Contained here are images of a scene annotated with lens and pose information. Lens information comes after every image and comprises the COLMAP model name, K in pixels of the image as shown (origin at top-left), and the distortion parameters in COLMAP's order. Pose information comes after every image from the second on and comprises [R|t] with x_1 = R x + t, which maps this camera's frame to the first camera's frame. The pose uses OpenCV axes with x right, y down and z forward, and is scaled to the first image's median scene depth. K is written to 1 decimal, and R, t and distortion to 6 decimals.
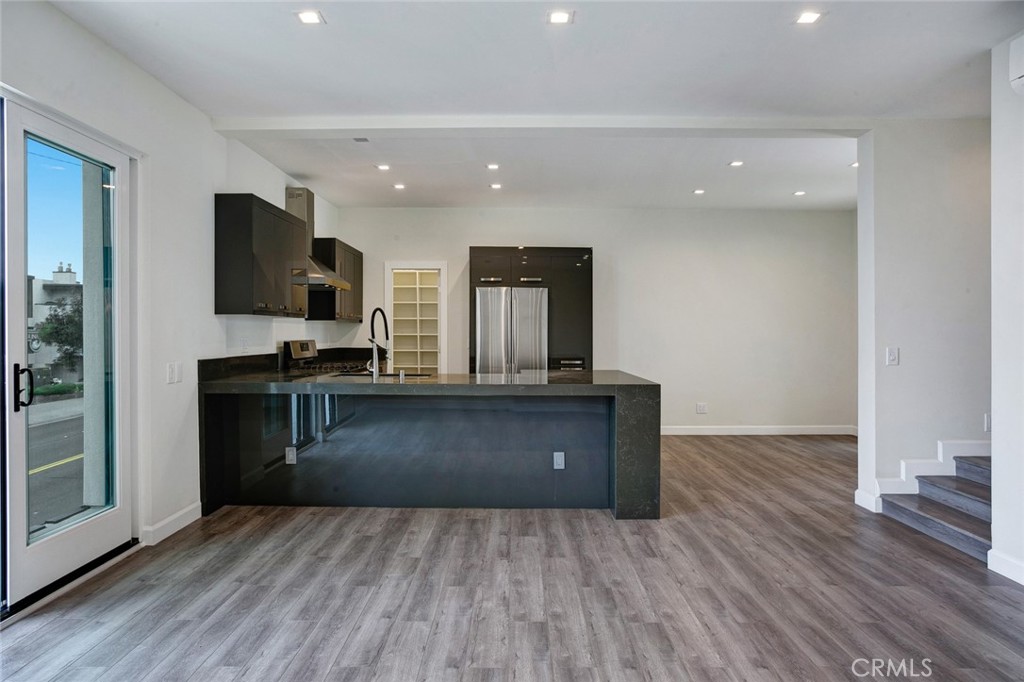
lens RADIAL K [[697.0, 0, 515.9], [0, 697.0, 337.8], [0, 0, 1]] dist [0.008488, 0.001283]
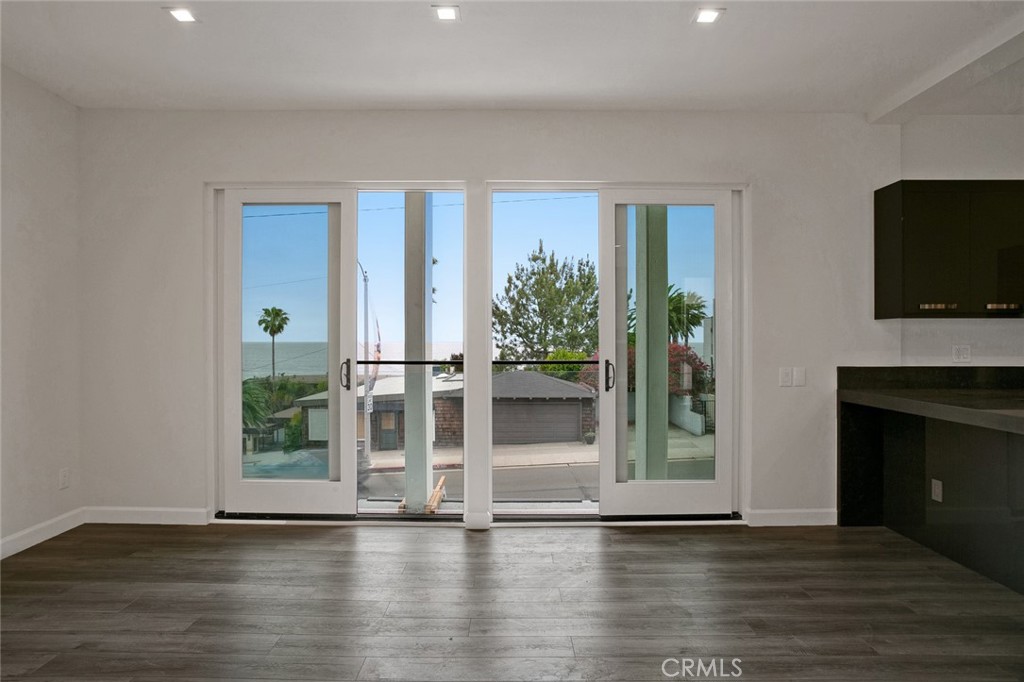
lens RADIAL K [[624.1, 0, 504.0], [0, 624.1, 348.9], [0, 0, 1]] dist [0.004281, -0.009375]
pose [[-0.027602, 0.015069, -0.999505, 0.494967], [-0.006142, 0.999865, 0.015244, -0.004723], [0.999600, 0.006560, -0.027506, 0.615323]]
